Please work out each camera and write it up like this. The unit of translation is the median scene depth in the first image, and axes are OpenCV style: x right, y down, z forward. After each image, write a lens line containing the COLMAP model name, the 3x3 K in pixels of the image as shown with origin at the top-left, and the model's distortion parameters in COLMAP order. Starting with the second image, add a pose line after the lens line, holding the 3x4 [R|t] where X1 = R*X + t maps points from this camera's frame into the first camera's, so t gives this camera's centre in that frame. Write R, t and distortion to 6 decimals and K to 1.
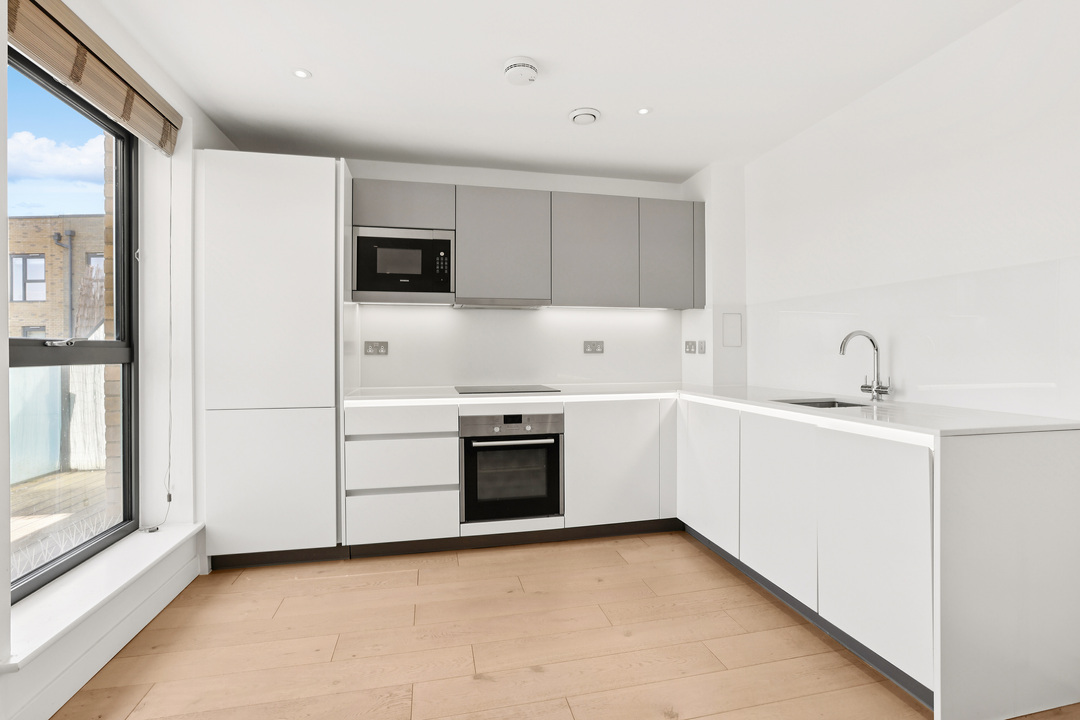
lens RADIAL K [[494.5, 0, 540.1], [0, 494.5, 354.8], [0, 0, 1]] dist [-0.032533, 0.005322]
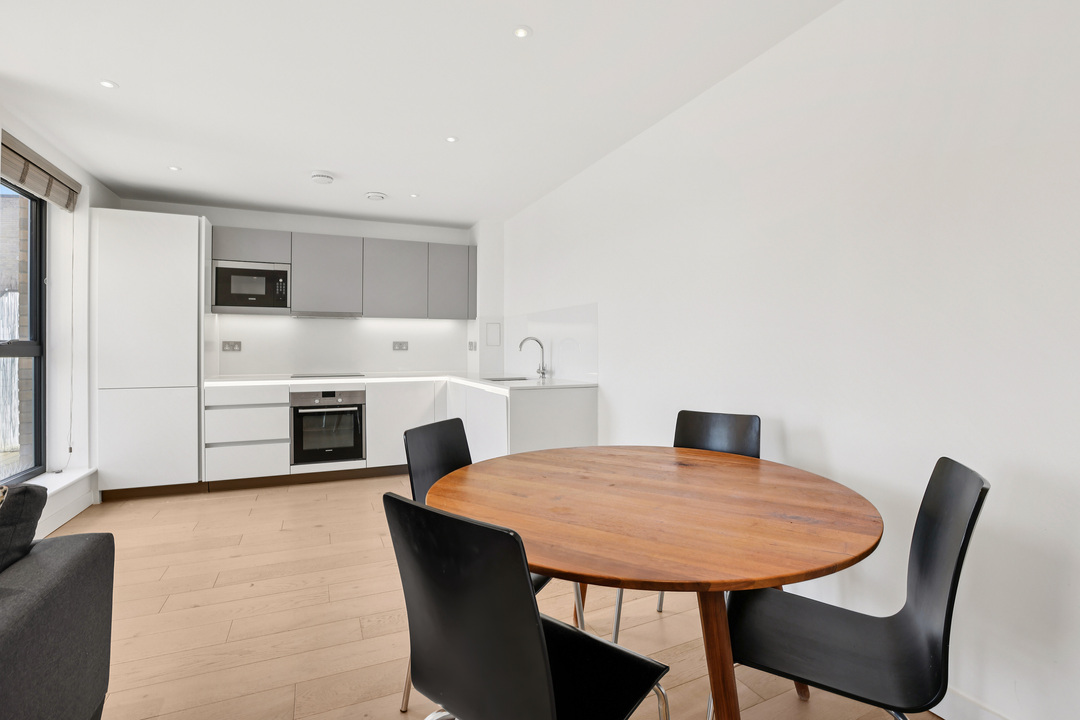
lens RADIAL K [[494.5, 0, 530.8], [0, 494.5, 348.7], [0, 0, 1]] dist [-0.032533, 0.005322]
pose [[0.980137, 0.002543, 0.198307, 0.248463], [-0.001335, 0.999980, -0.006224, 0.000999], [-0.198318, 0.005836, 0.980120, -0.575077]]
